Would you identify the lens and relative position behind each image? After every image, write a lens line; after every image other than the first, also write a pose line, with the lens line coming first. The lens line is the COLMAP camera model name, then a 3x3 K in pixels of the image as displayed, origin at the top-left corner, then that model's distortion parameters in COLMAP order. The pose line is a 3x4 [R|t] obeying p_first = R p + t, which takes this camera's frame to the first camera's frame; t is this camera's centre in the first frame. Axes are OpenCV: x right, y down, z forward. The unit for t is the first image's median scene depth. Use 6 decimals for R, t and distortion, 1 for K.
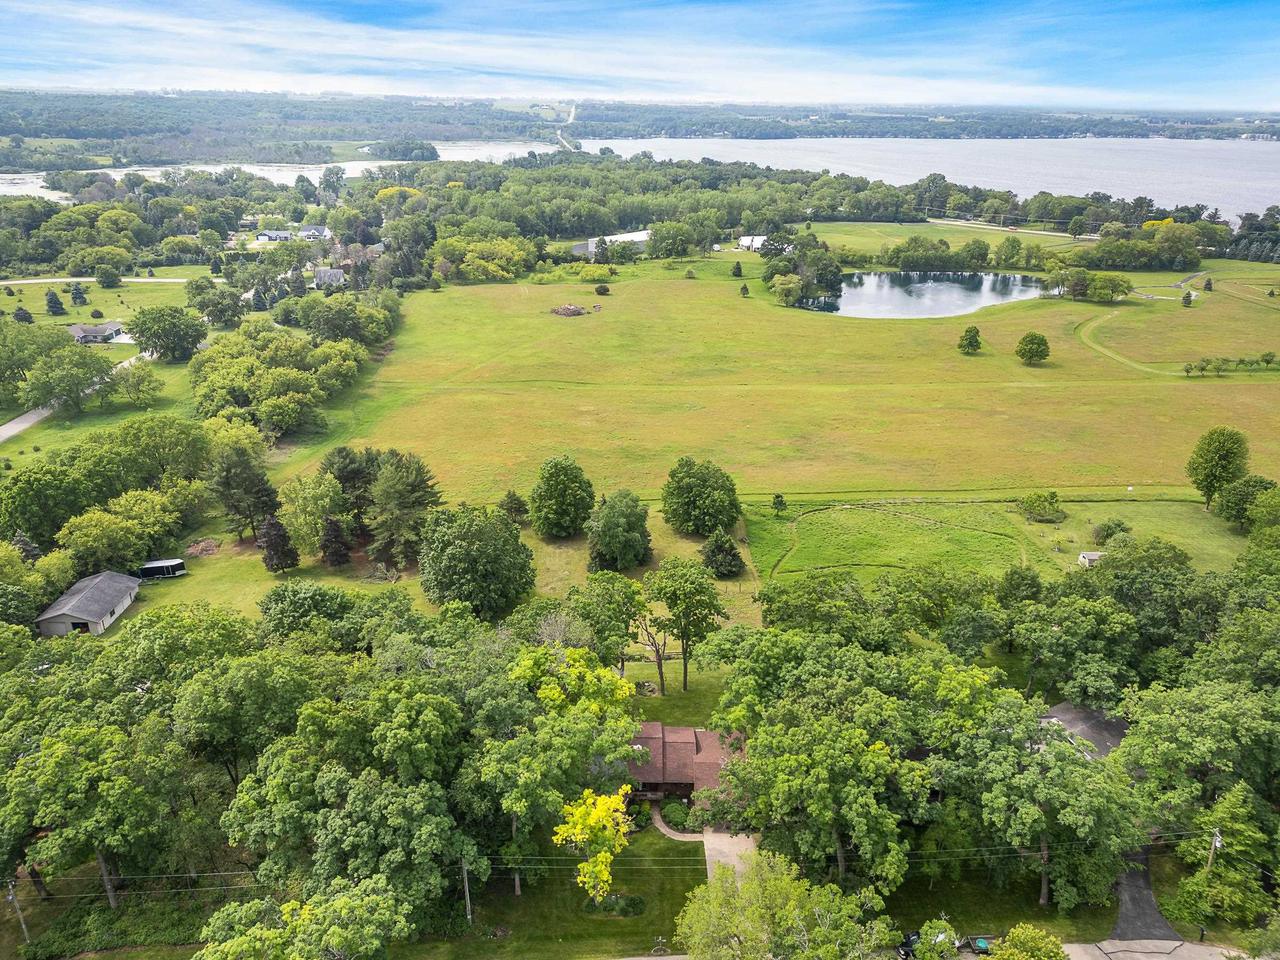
lens RADIAL K [[906.0, 0, 640.0], [0, 906.0, 480.0], [0, 0, 1]] dist [0.074504, -0.092730]
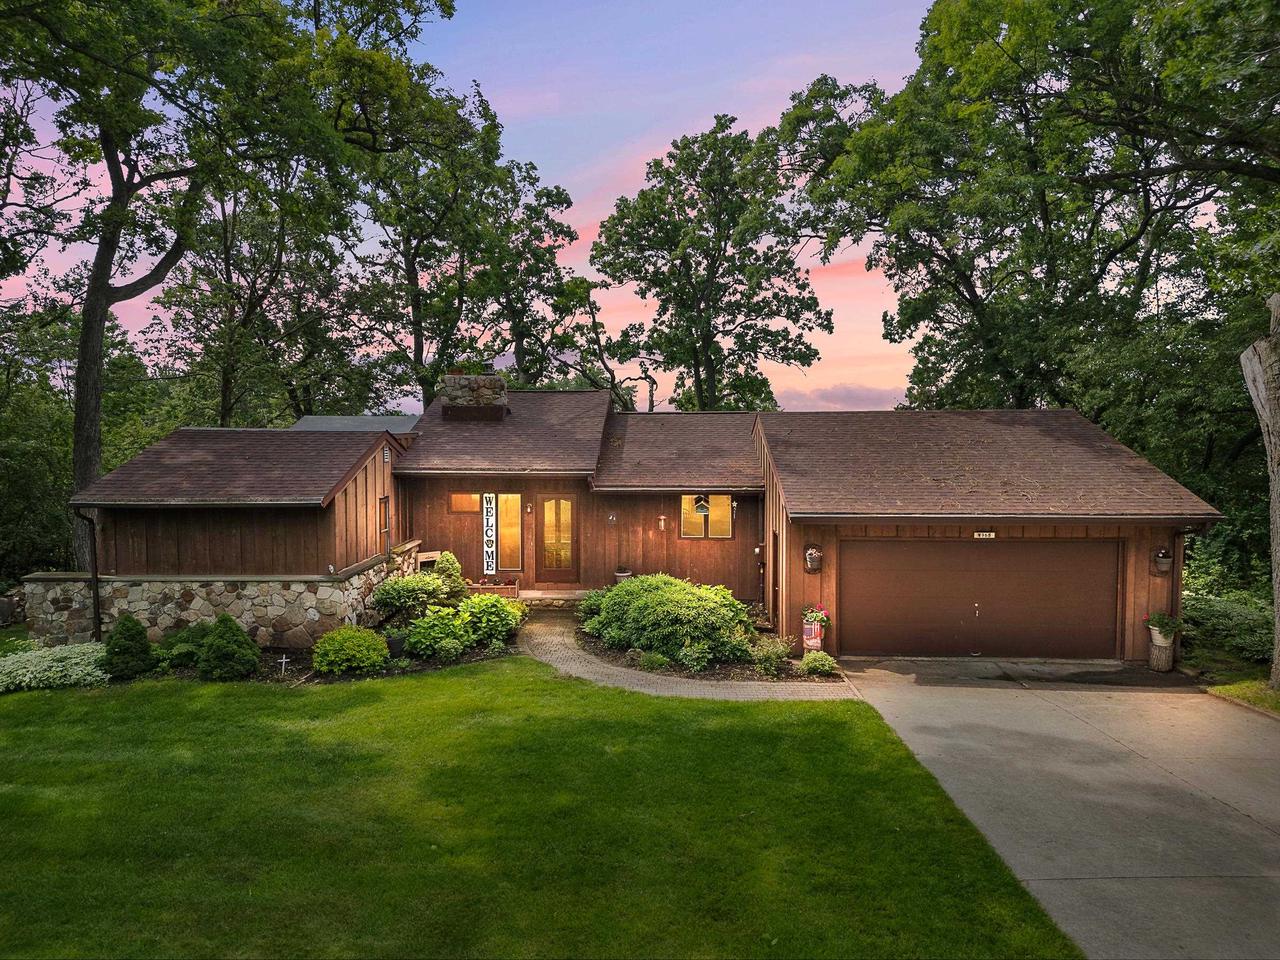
lens RADIAL K [[906.0, 0, 640.0], [0, 906.0, 480.0], [0, 0, 1]] dist [0.074504, -0.092730]
pose [[0.999557, -0.015050, -0.025679, 0.012539], [0.006561, 0.952933, -0.303112, 0.125425], [0.029032, 0.302809, 0.952609, 0.267842]]
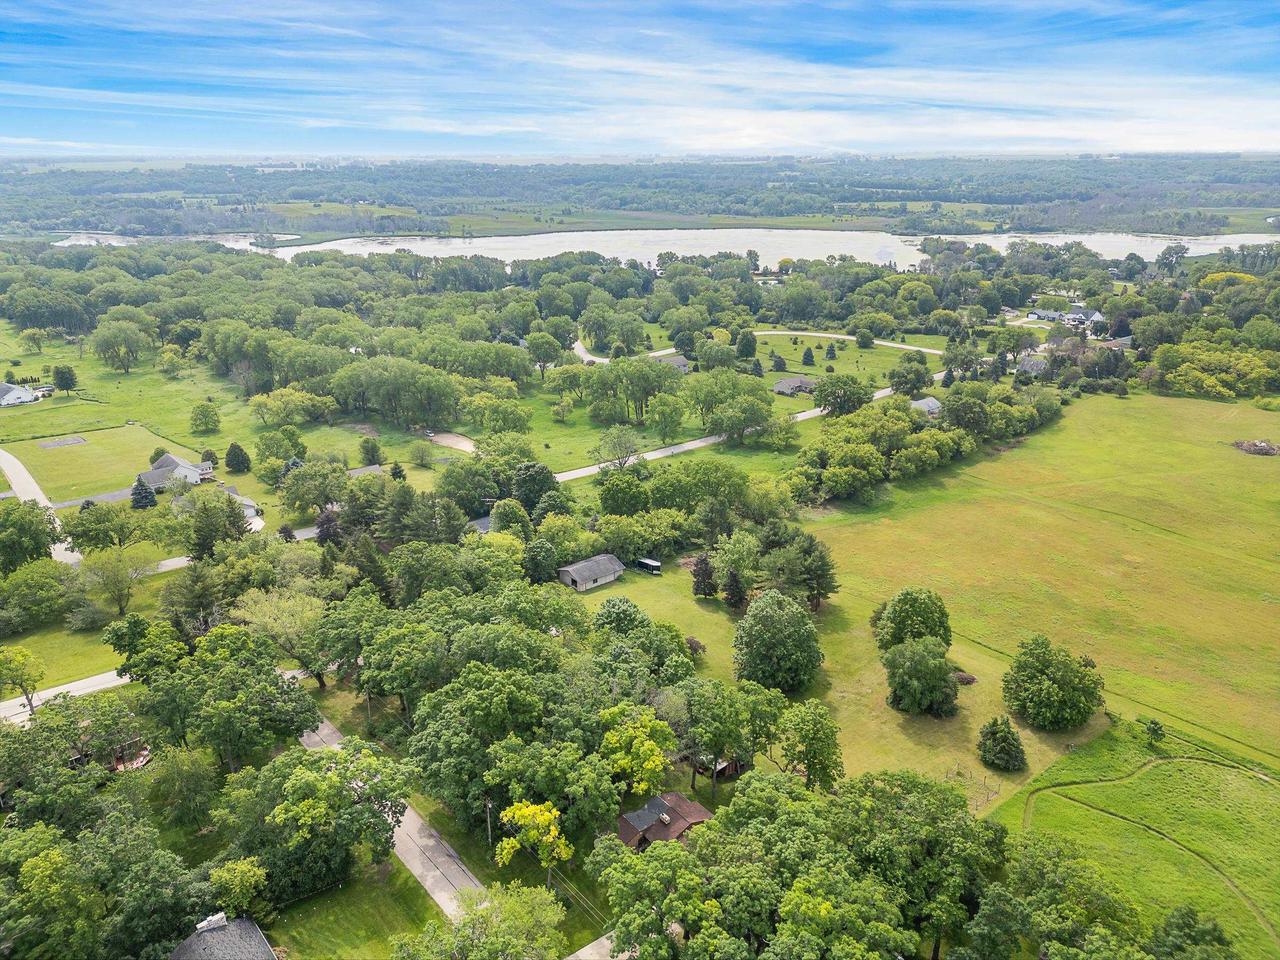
lens RADIAL K [[880.7, 0, 640.0], [0, 880.7, 480.0], [0, 0, 1]] dist [0.073401, -0.078353]
pose [[0.611139, 0.251448, -0.750522, 0.250398], [-0.286833, 0.954104, 0.086090, -0.077359], [0.737723, 0.162662, 0.655214, 0.034368]]
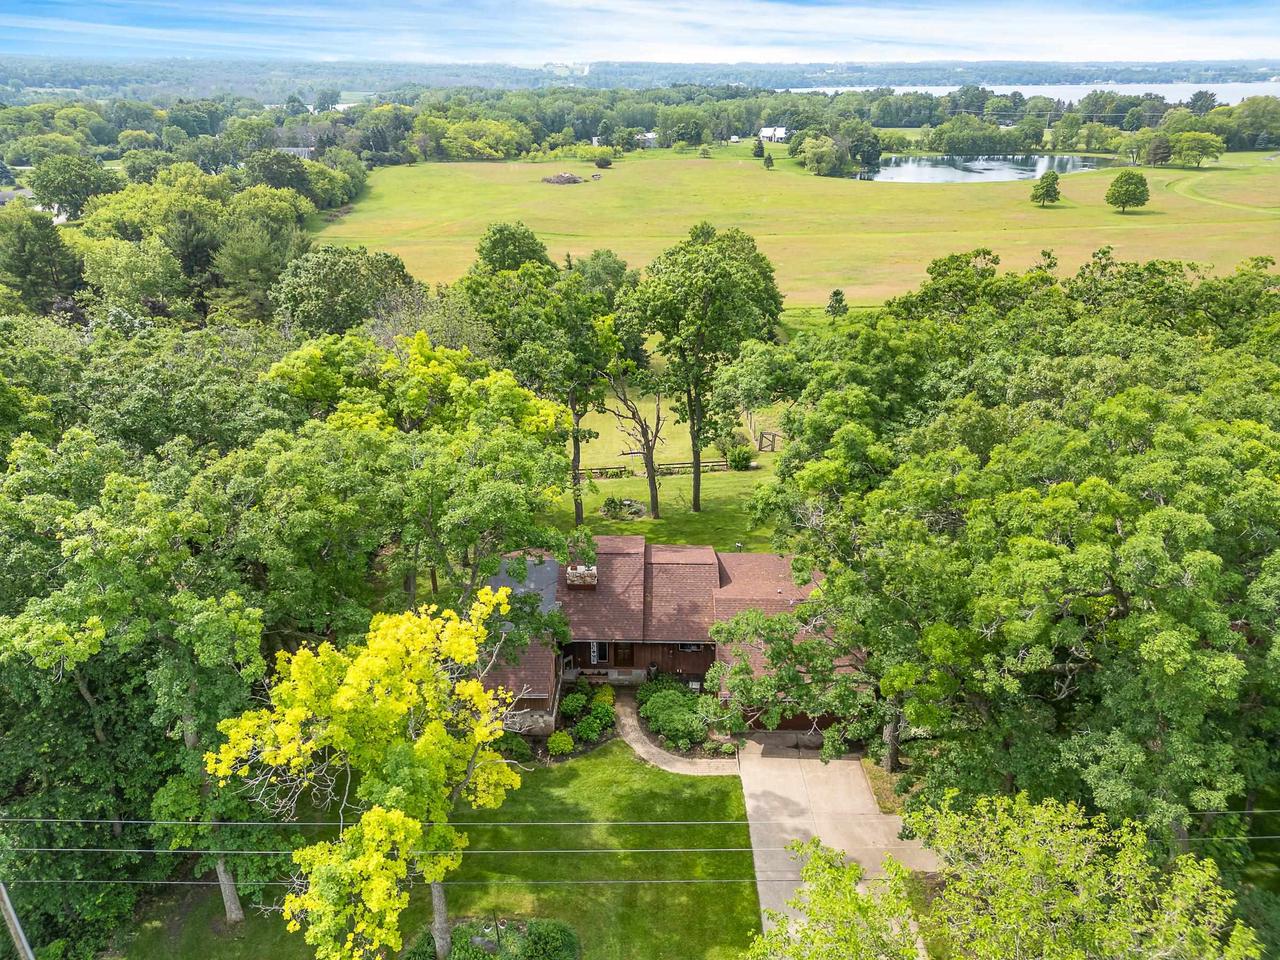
lens RADIAL K [[880.7, 0, 640.0], [0, 880.7, 480.0], [0, 0, 1]] dist [0.073401, -0.078353]
pose [[0.999758, -0.008015, -0.020485, 0.010667], [0.008821, 0.999178, 0.039566, 0.077264], [0.020151, -0.039737, 0.999007, 0.190486]]
